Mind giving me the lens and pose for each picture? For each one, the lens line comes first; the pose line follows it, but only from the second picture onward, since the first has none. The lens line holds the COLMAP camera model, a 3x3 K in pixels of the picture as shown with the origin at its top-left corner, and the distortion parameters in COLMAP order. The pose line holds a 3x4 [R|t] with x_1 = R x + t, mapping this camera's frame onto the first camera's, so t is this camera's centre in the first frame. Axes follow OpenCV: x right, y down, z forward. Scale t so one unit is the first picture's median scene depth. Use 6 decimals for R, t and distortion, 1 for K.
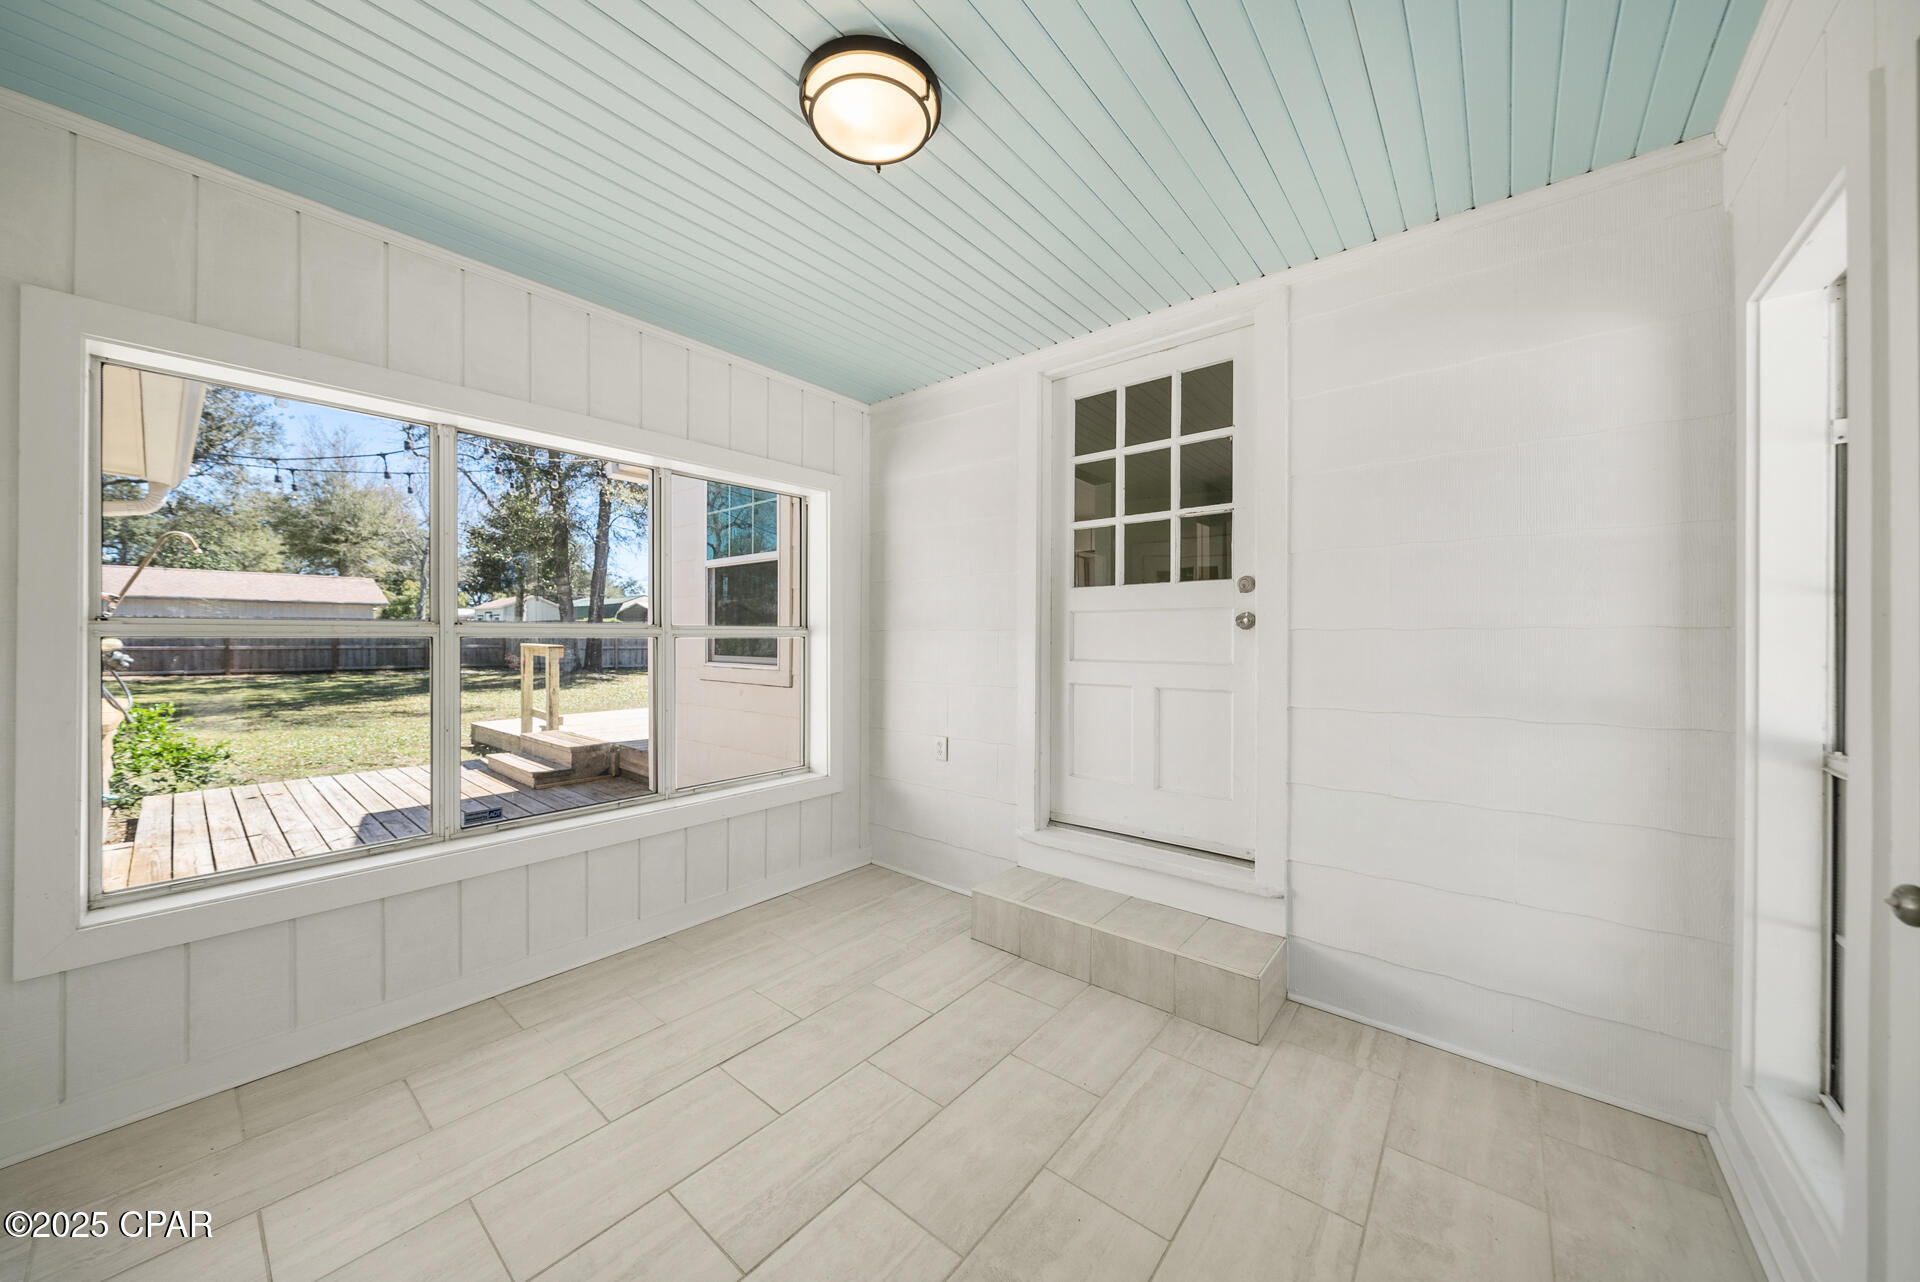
lens RADIAL K [[666.4, 0, 940.2], [0, 666.4, 635.8], [0, 0, 1]] dist [-0.006725, -0.000141]
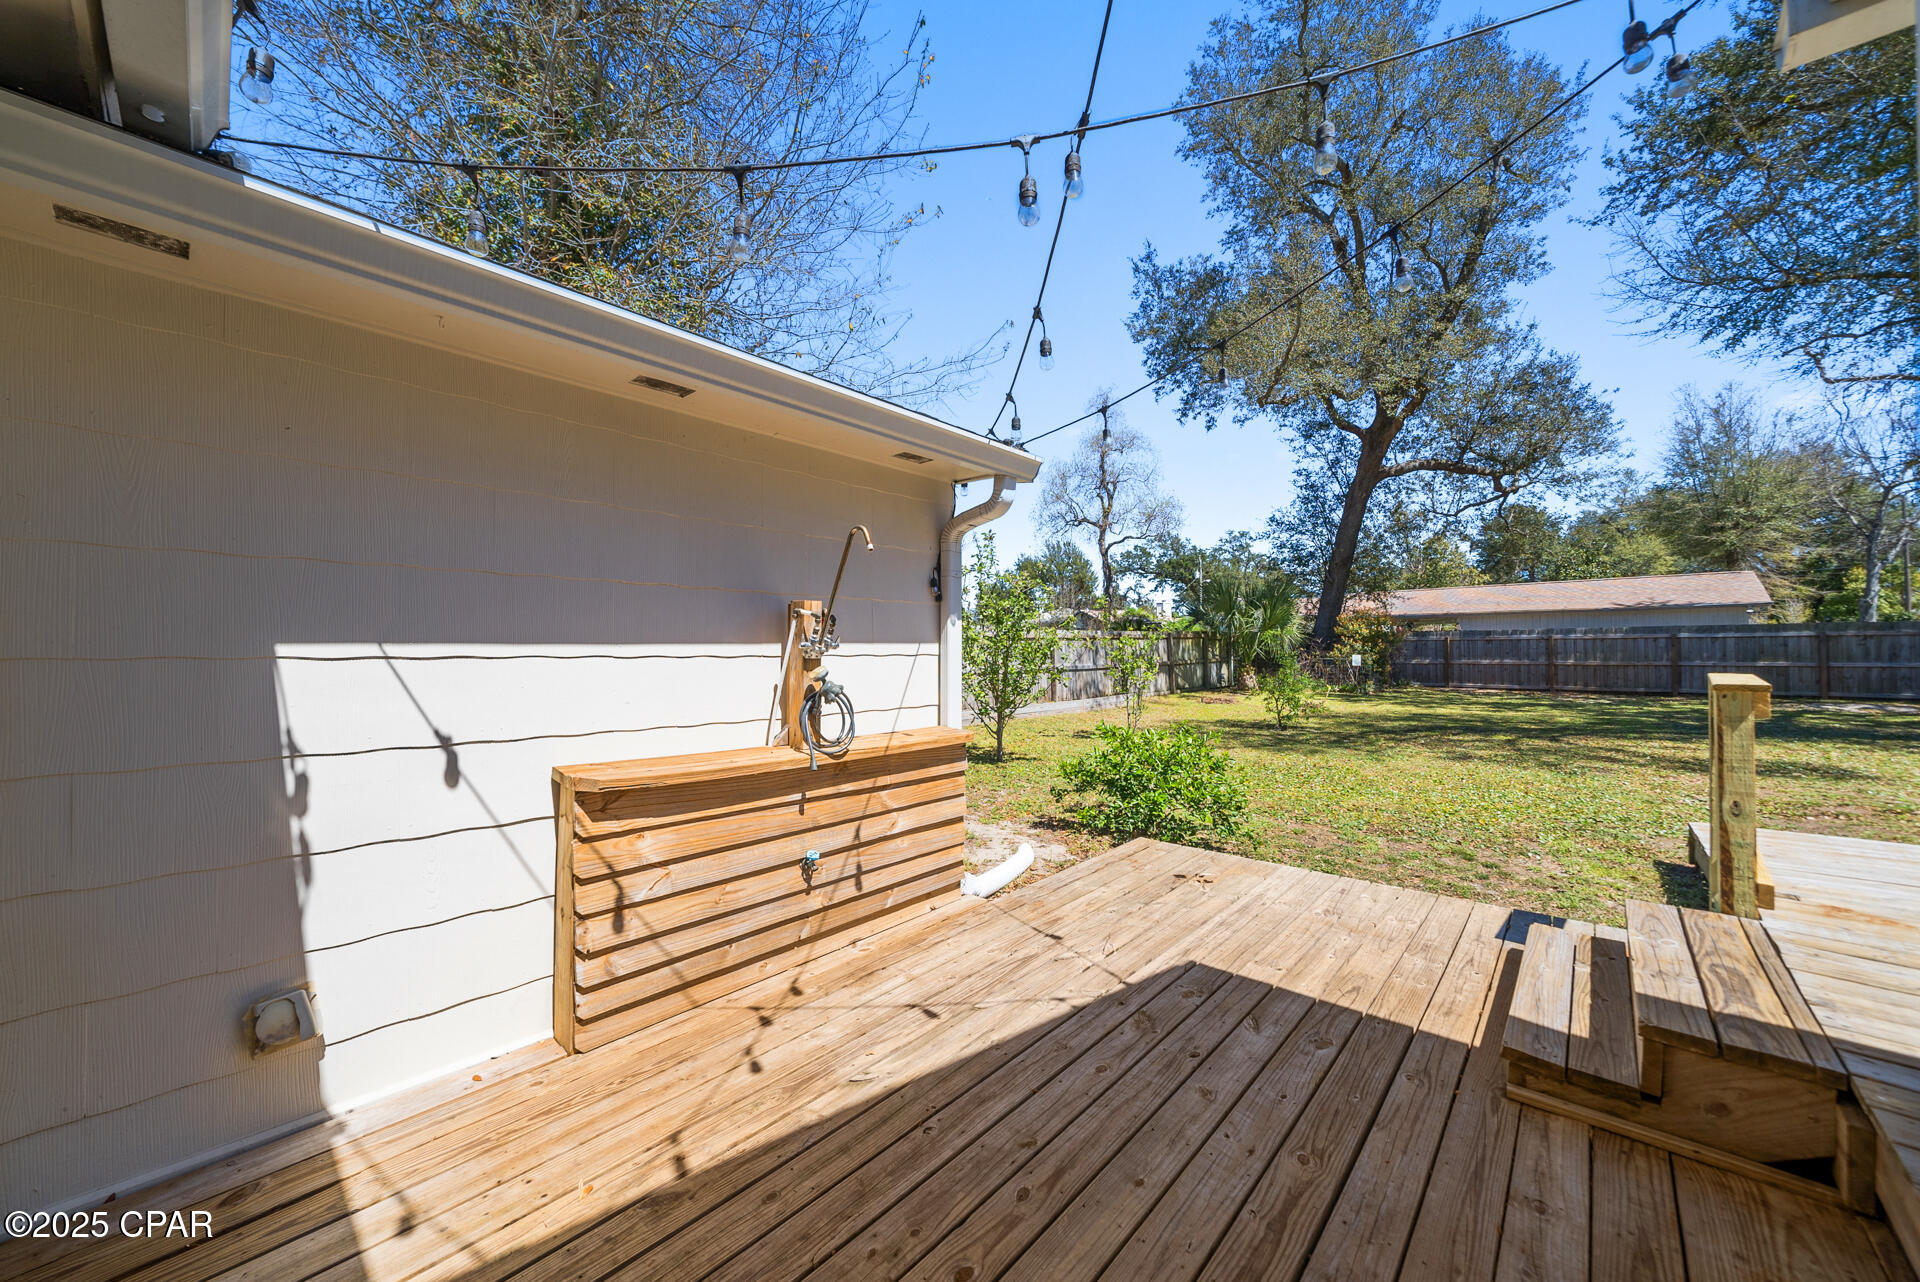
lens RADIAL K [[706.2, 0, 952.7], [0, 706.2, 647.5], [0, 0, 1]] dist [-0.002025, -0.000322]
pose [[-0.045594, -0.006198, -0.998941, -0.244094], [0.006308, 0.999959, -0.006493, -0.011663], [0.998940, -0.006597, -0.045553, 1.174119]]
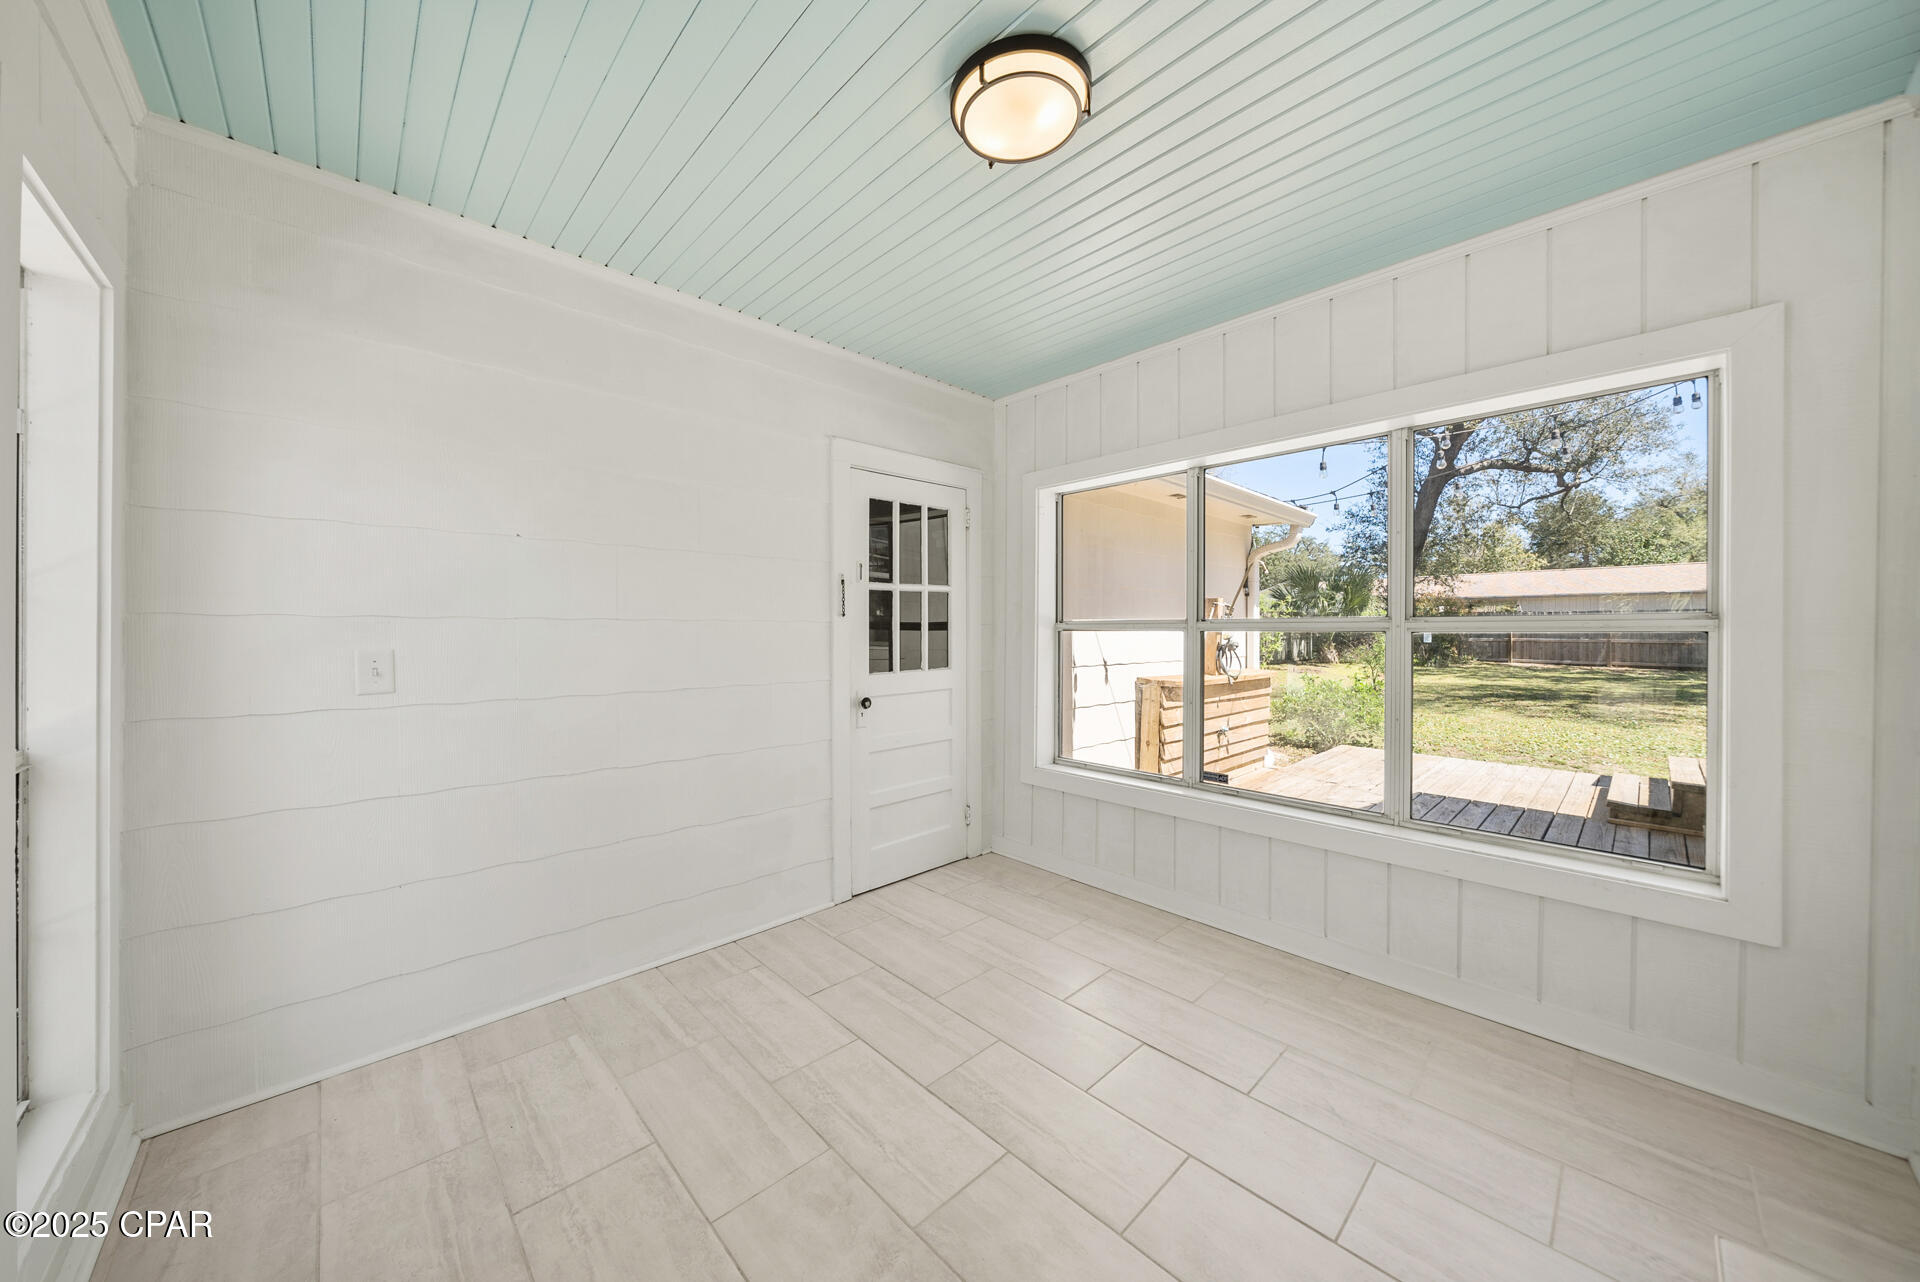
lens RADIAL K [[666.4, 0, 946.3], [0, 666.4, 638.4], [0, 0, 1]] dist [-0.006725, -0.000141]
pose [[-0.122588, 0.012207, -0.992383, 0.492979], [0.001983, 0.999925, 0.012055, -0.001854], [0.992456, -0.000490, -0.122603, 0.551616]]
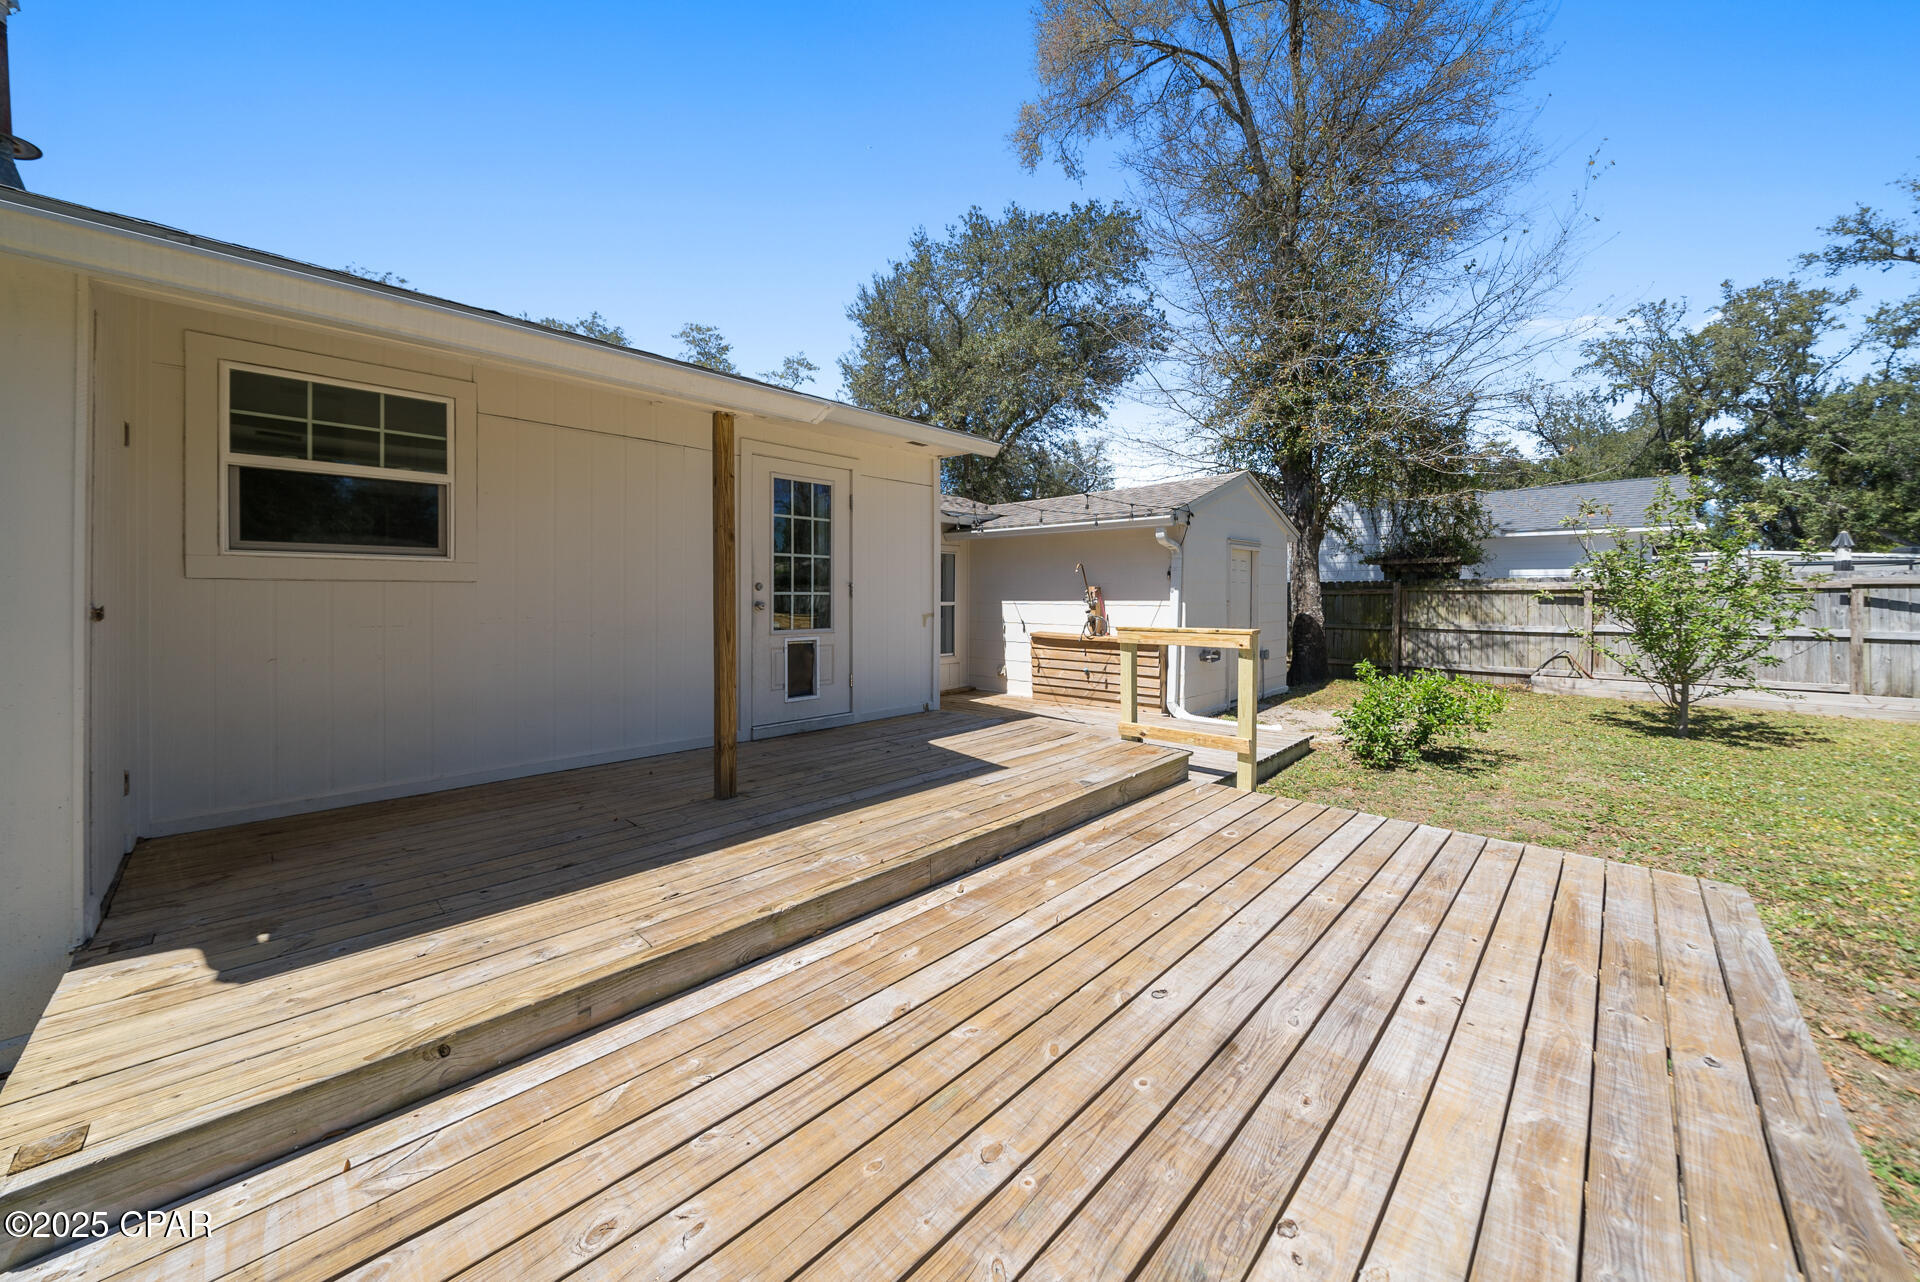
lens RADIAL K [[666.4, 0, 948.8], [0, 666.4, 603.2], [0, 0, 1]] dist [-0.006725, -0.000141]
pose [[-0.996234, -0.000851, 0.086707, -0.778962], [-0.000693, 0.999998, 0.001846, -0.017173], [-0.086708, 0.001779, -0.996232, 3.384590]]
